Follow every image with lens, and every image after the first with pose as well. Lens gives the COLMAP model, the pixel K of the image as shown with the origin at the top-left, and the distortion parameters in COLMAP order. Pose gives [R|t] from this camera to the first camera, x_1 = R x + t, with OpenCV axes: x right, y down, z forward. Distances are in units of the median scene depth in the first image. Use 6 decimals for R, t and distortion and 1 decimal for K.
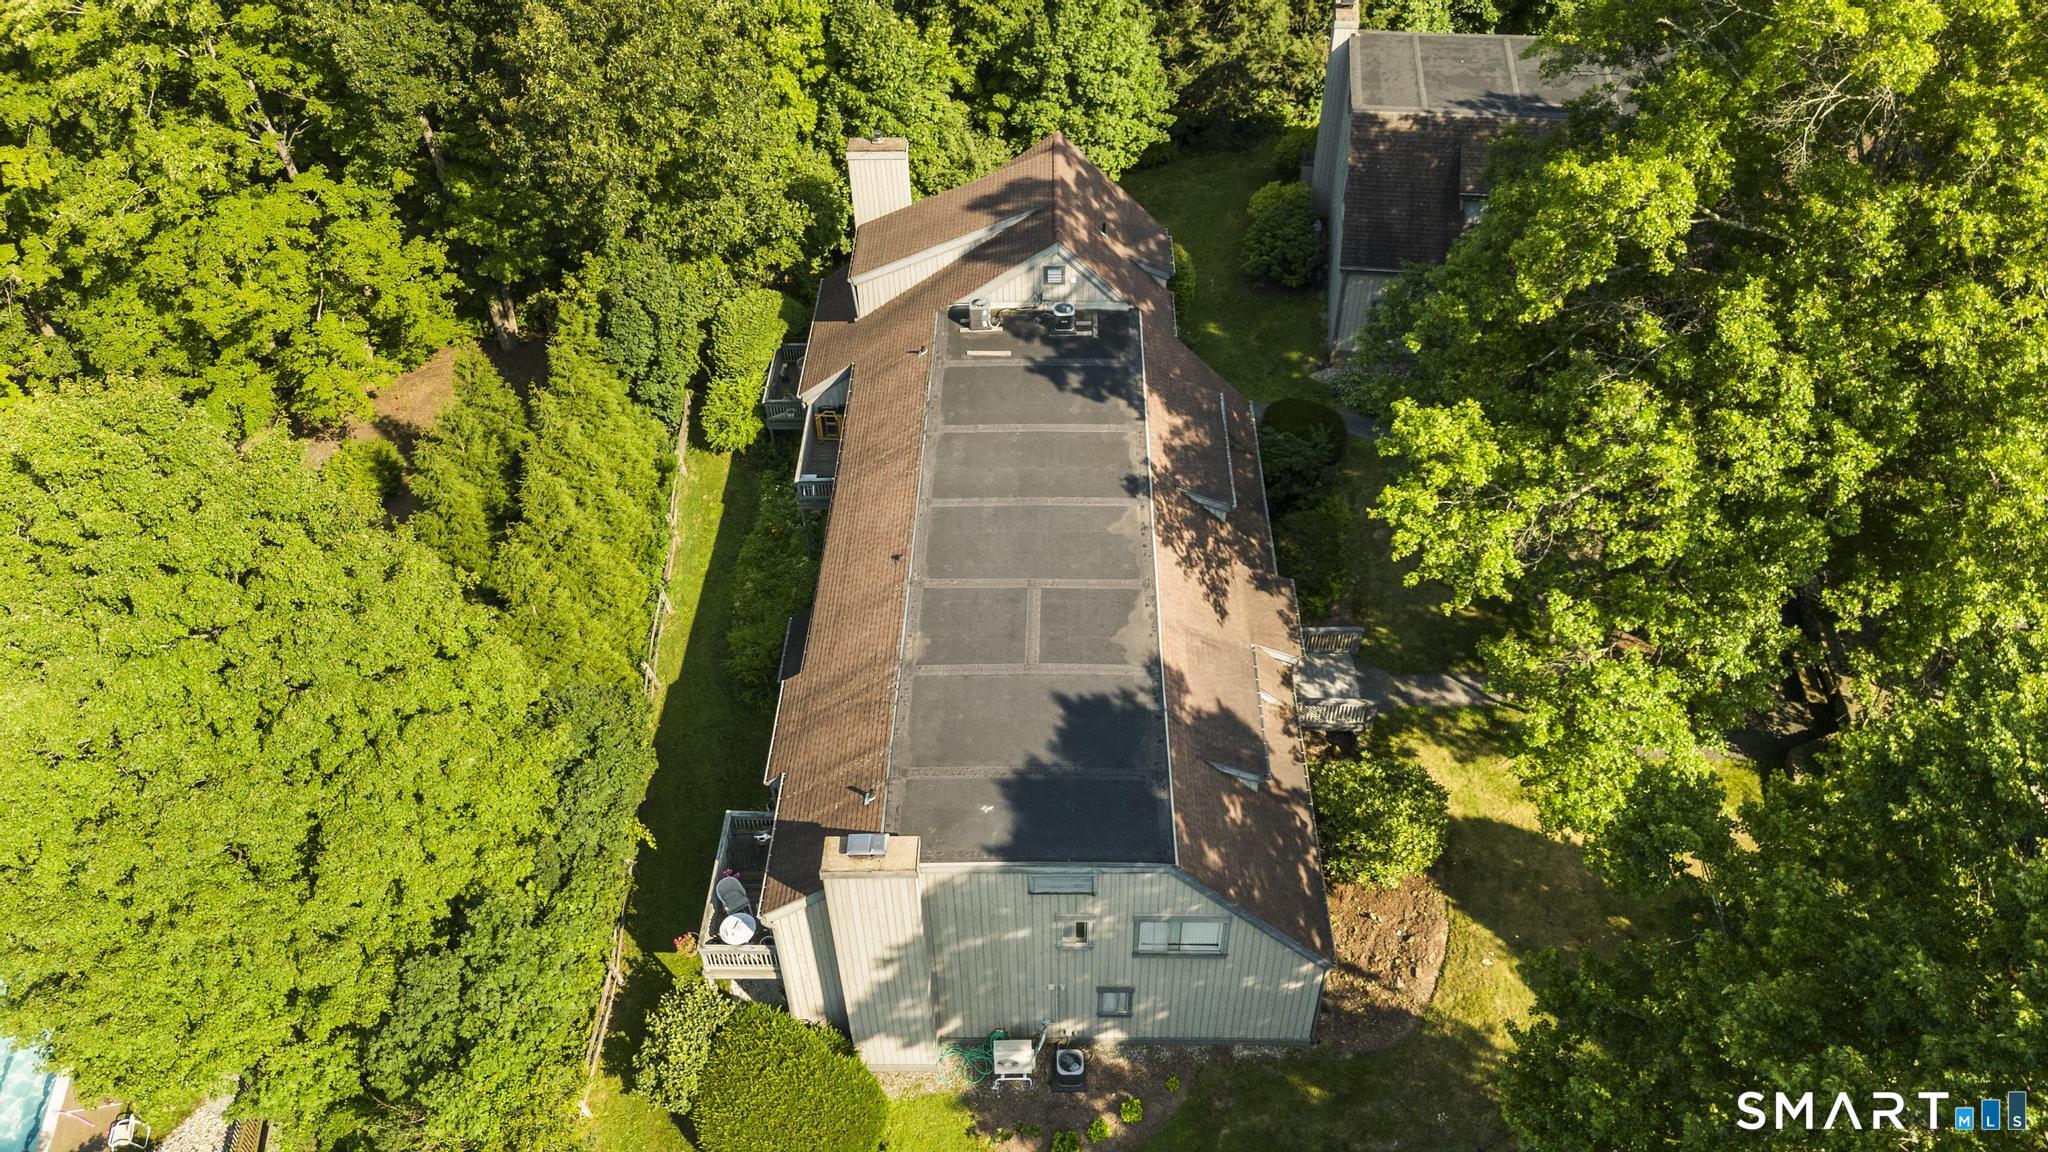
lens RADIAL K [[1484.1, 0, 1011.9], [0, 1484.1, 583.4], [0, 0, 1]] dist [0.075668, -0.046377]
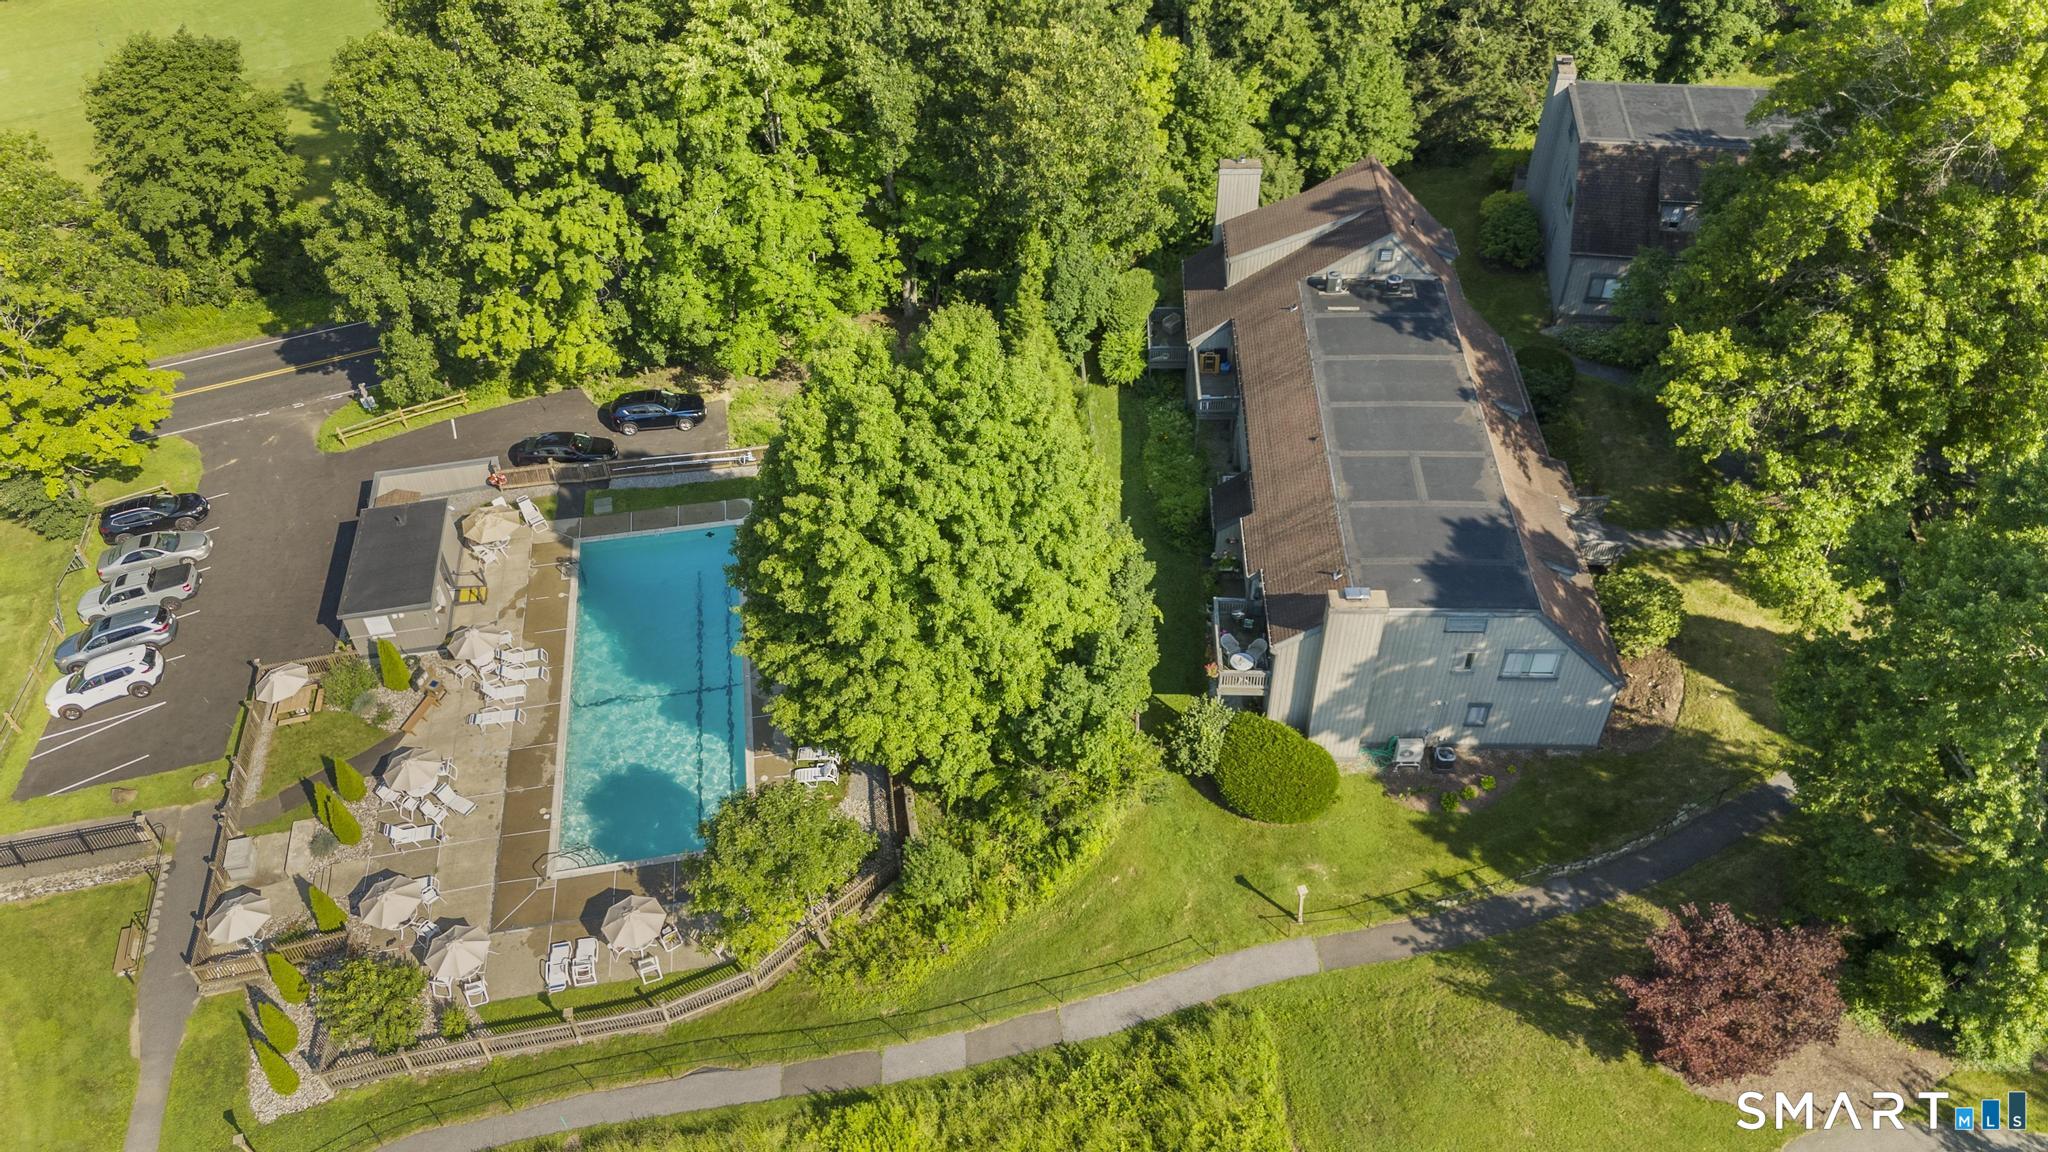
lens RADIAL K [[1484.1, 0, 1025.2], [0, 1484.1, 574.9], [0, 0, 1]] dist [0.075668, -0.046377]
pose [[0.999936, 0.009864, -0.005566, -0.381130], [-0.009895, 0.999935, -0.005672, 0.140000], [0.005510, 0.005727, 0.999968, -0.551014]]
